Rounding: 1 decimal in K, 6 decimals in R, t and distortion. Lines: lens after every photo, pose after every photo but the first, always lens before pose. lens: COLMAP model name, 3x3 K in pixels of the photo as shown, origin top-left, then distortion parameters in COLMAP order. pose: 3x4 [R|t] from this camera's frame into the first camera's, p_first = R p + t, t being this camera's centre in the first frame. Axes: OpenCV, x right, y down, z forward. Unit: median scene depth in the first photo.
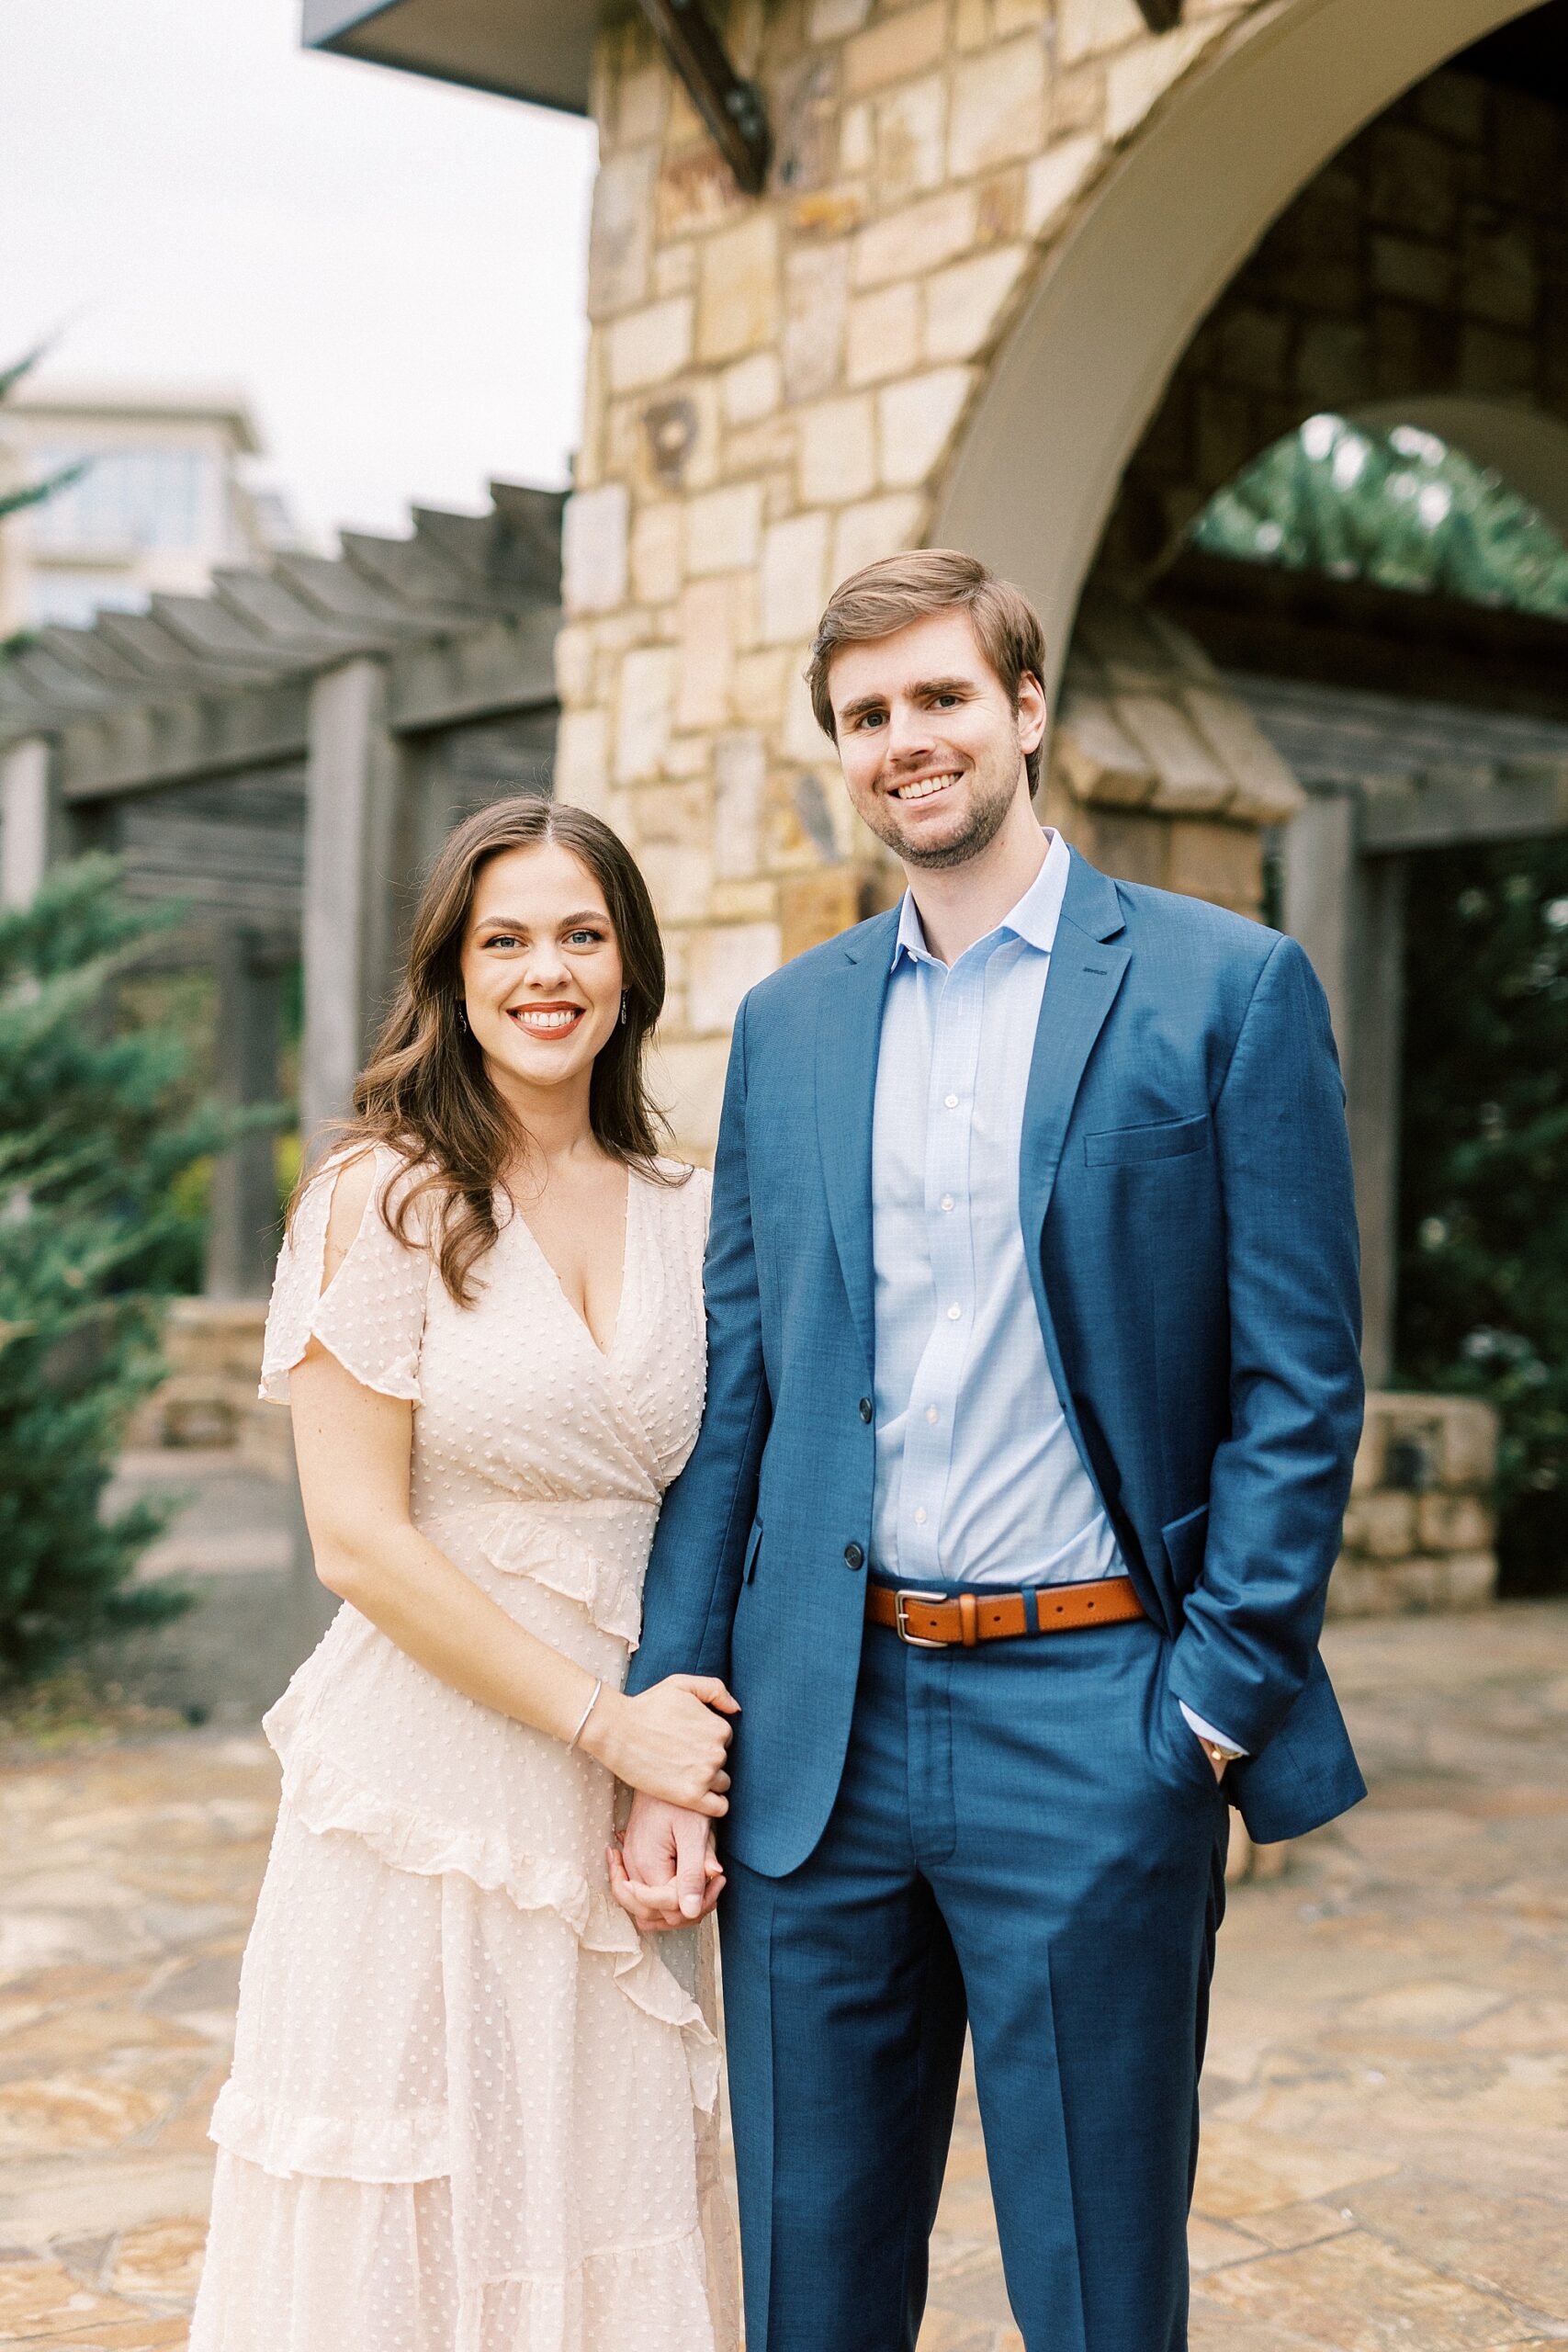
lens RADIAL K [[3405.3, 0, 784.0], [0, 3405.3, 1176.0], [0, 0, 1]] dist [0.001013, -0.041789]
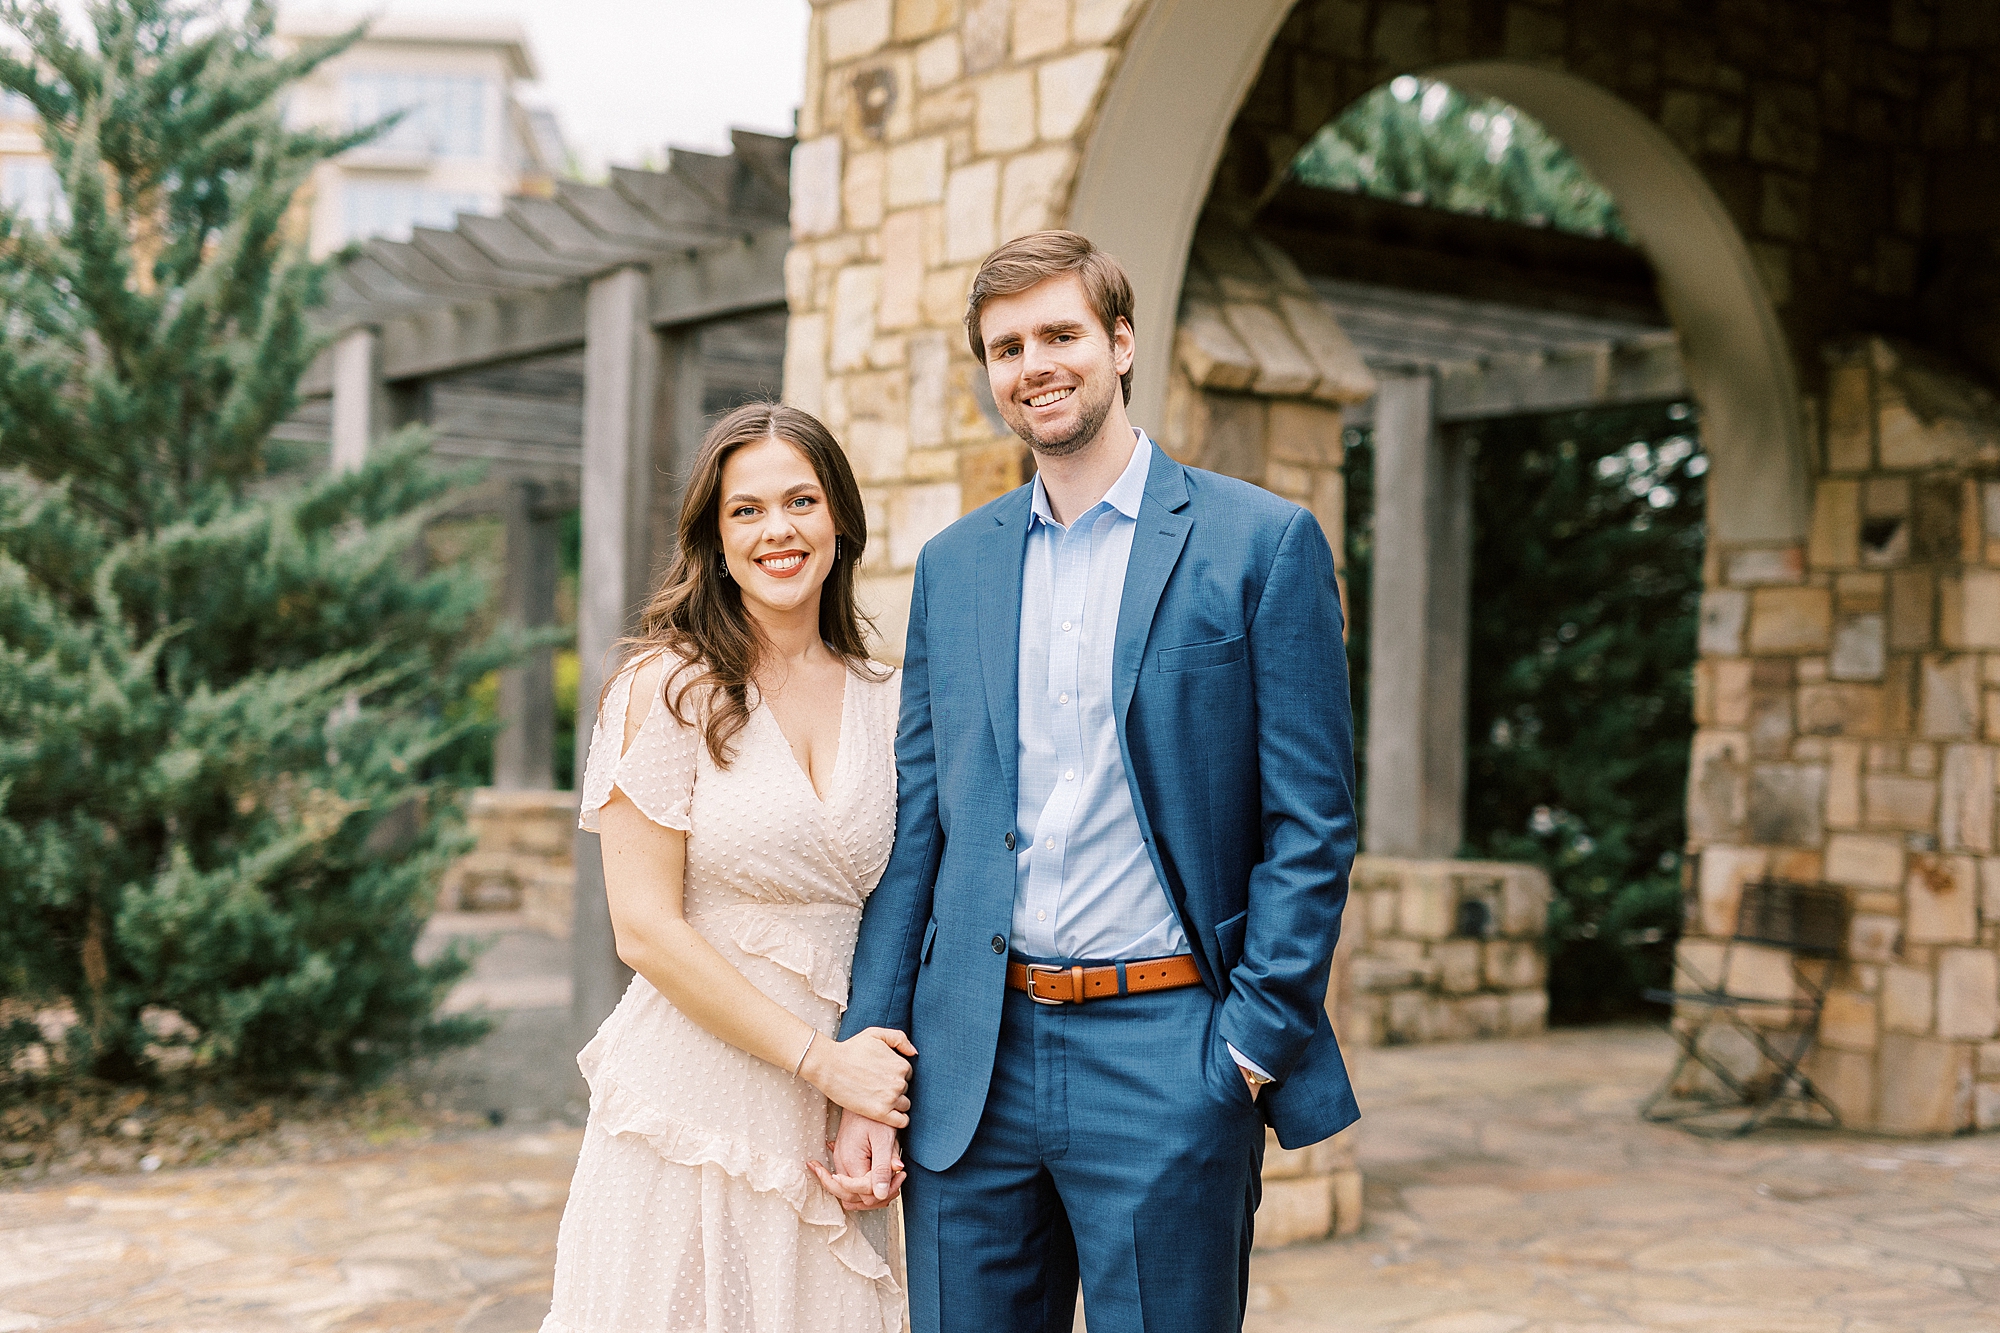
lens RADIAL K [[2882.9, 0, 1000.0], [0, 2882.9, 666.5], [0, 0, 1]] dist [-0.007543, 0.009936]
pose [[0.999969, -0.000910, 0.007813, 0.004541], [0.000970, 0.999970, -0.007635, 0.002491], [-0.007806, 0.007642, 0.999940, -0.070247]]
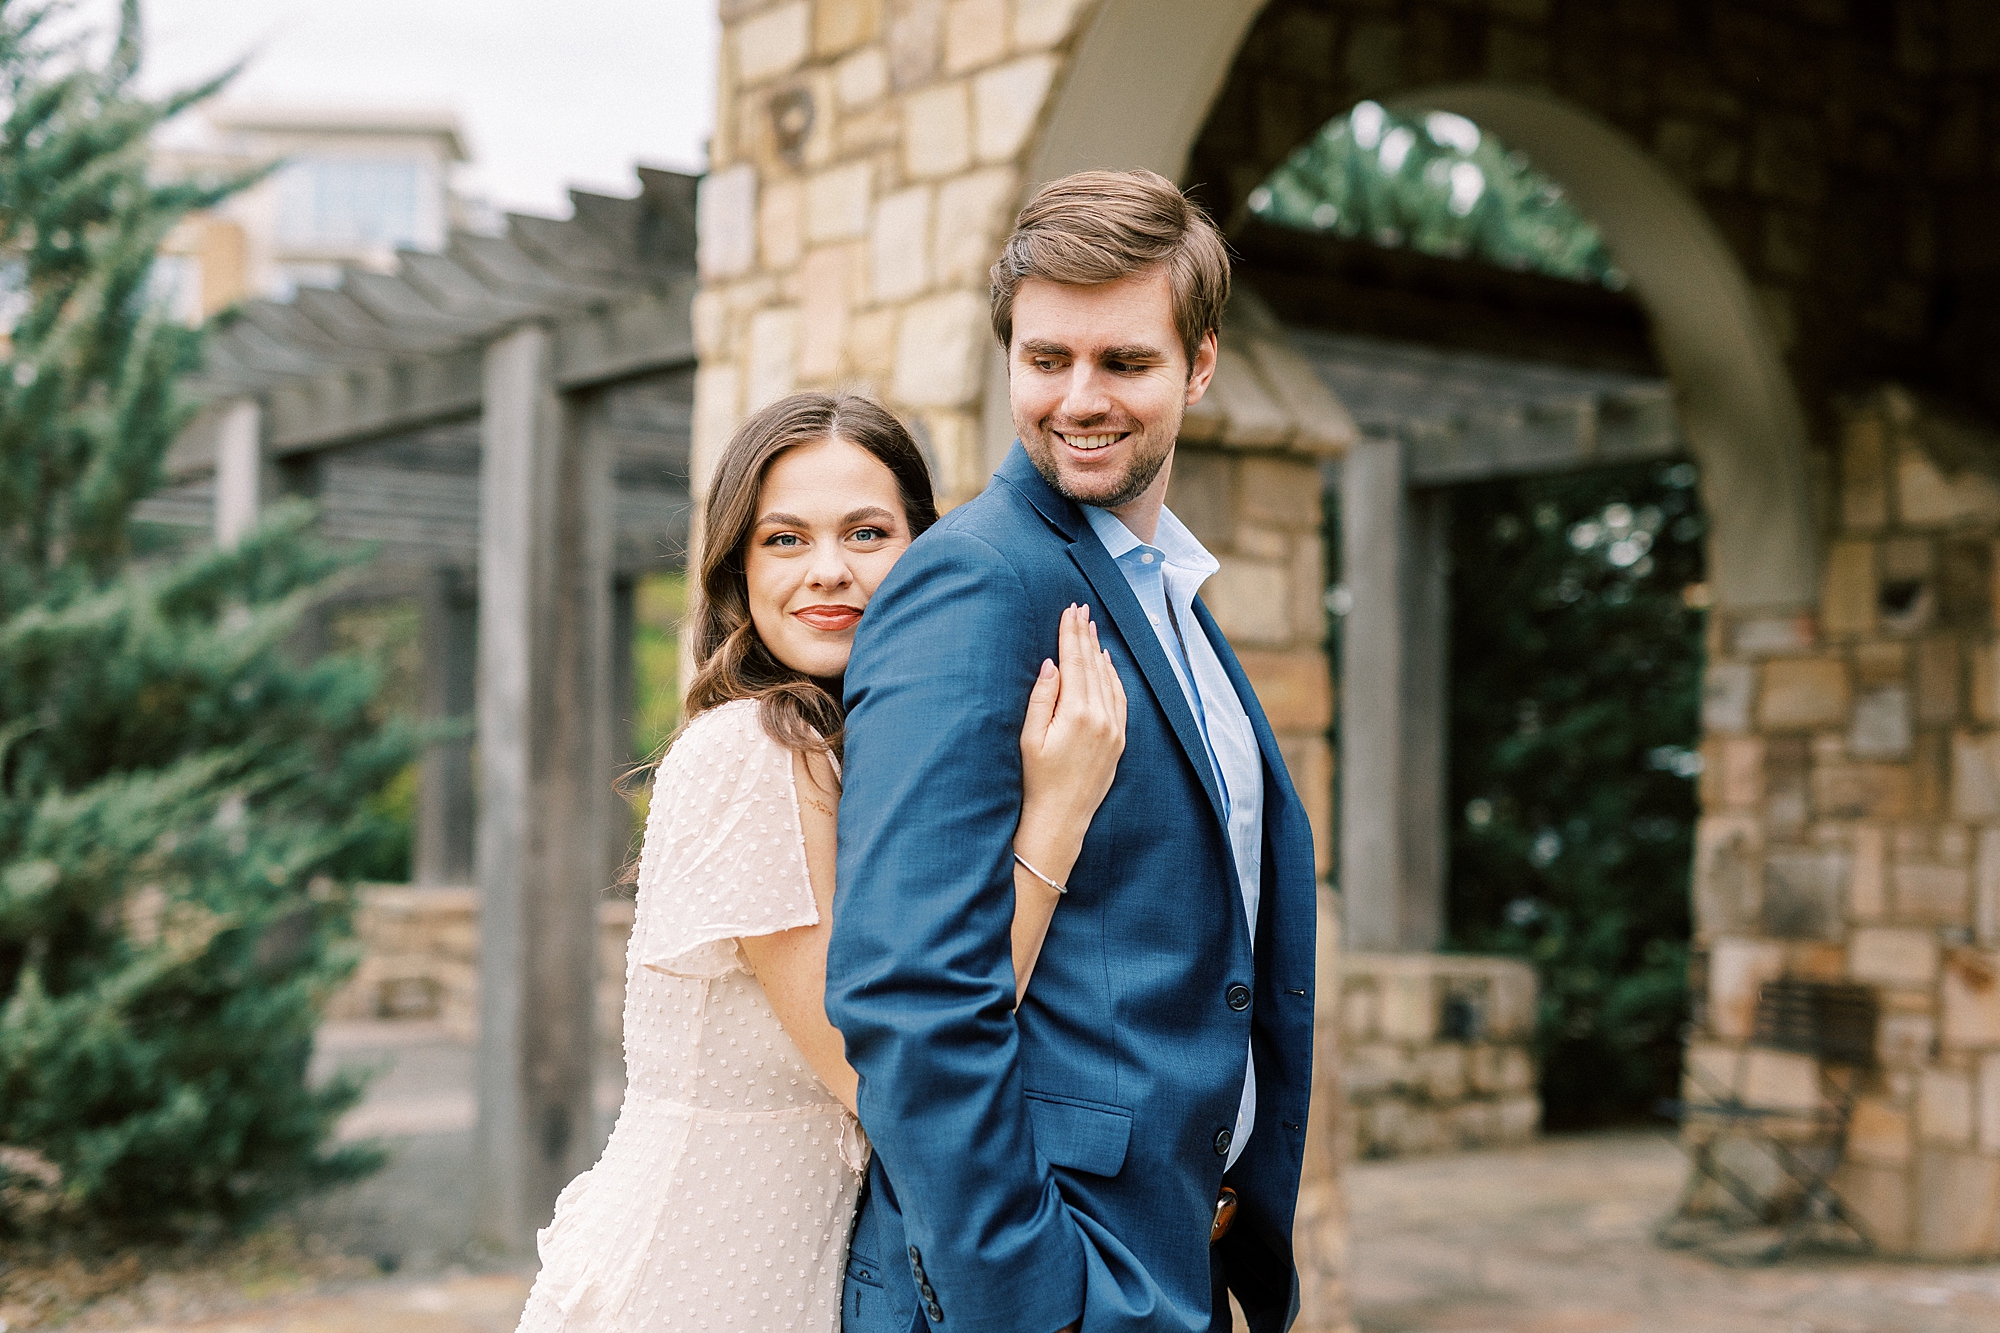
lens RADIAL K [[2895.9, 0, 1000.0], [0, 2895.9, 666.5], [0, 0, 1]] dist [0.001013, -0.041789]
pose [[0.999568, -0.013968, 0.025872, 0.008209], [0.014887, 0.999253, -0.035668, -0.001557], [-0.025354, 0.036038, 0.999029, 0.046061]]
